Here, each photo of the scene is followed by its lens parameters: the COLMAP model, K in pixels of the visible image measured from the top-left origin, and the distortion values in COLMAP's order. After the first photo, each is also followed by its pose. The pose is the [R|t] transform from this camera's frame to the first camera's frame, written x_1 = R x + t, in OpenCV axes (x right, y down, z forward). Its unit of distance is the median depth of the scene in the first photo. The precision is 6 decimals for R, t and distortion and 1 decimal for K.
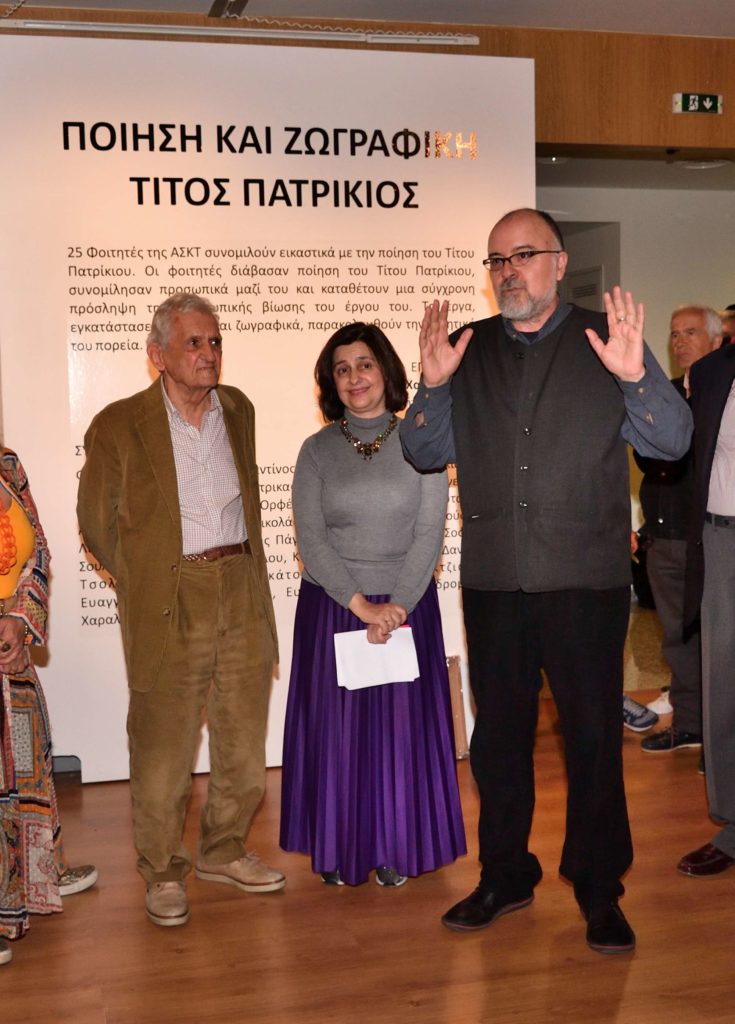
lens RADIAL K [[1284.8, 0, 302.5], [0, 1284.8, 484.2], [0, 0, 1]] dist [0.011944, 0.000000]
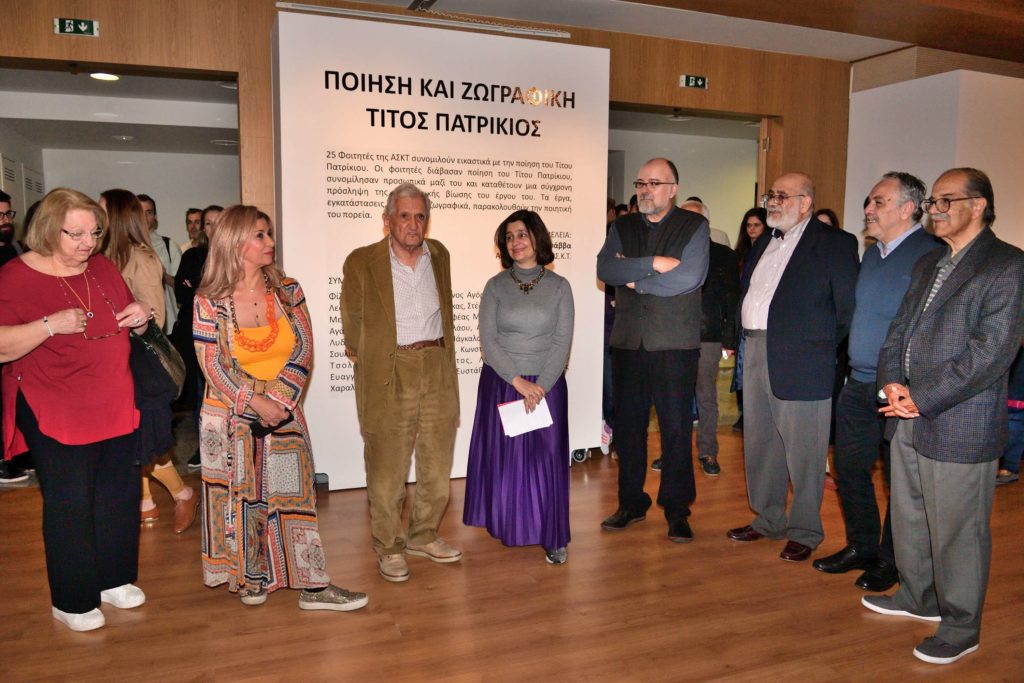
lens RADIAL K [[836.8, 0, 506.8], [0, 836.8, 336.4], [0, 0, 1]] dist [-0.028329, 0.010821]
pose [[0.984466, 0.008271, 0.175383, -0.139117], [-0.013520, 0.999495, 0.028756, 0.008334], [-0.175056, -0.030681, 0.984080, -0.042515]]
